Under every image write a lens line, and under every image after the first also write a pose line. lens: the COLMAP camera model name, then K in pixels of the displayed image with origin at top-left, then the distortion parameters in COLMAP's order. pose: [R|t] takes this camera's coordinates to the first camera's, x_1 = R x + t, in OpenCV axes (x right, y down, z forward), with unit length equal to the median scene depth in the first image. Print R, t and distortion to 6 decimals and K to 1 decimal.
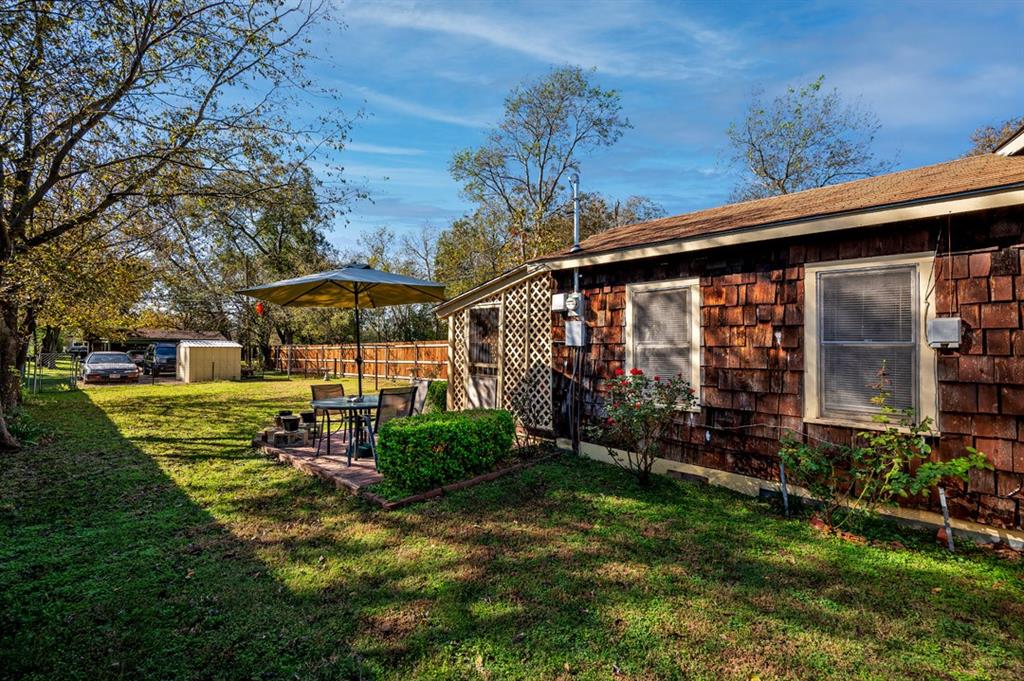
lens RADIAL K [[415.1, 0, 509.8], [0, 415.1, 348.9], [0, 0, 1]] dist [0.005740, 0.000182]
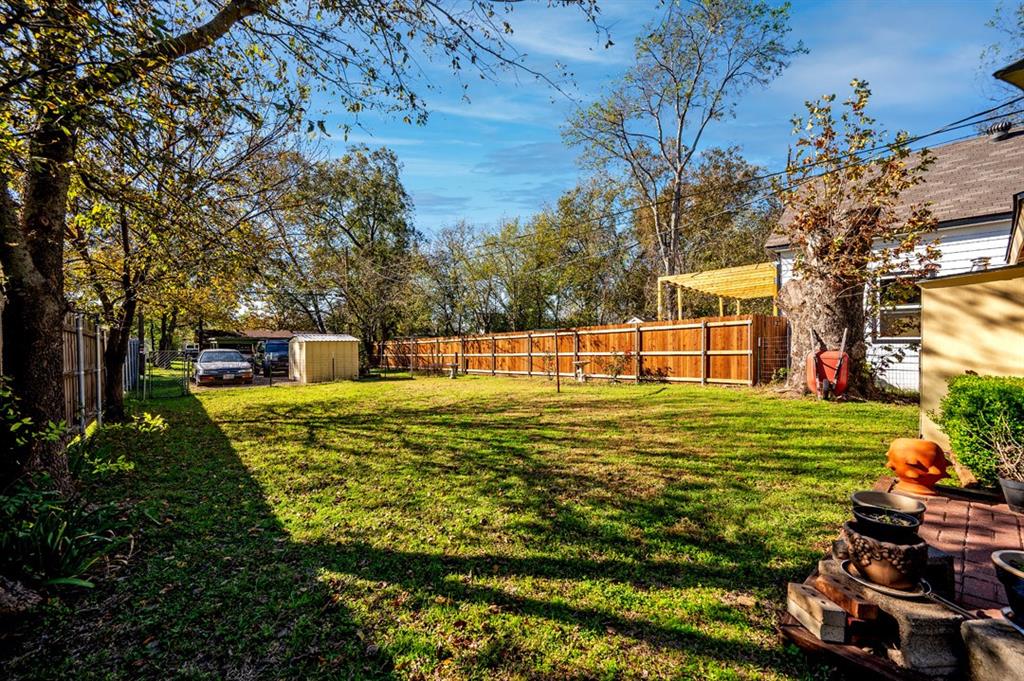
lens RADIAL K [[415.1, 0, 518.5], [0, 415.1, 344.1], [0, 0, 1]] dist [0.005740, 0.000182]
pose [[0.990680, -0.021150, -0.134558, -0.197565], [0.021244, 0.999774, -0.000737, 0.009266], [0.134543, -0.002128, 0.990905, 0.192754]]
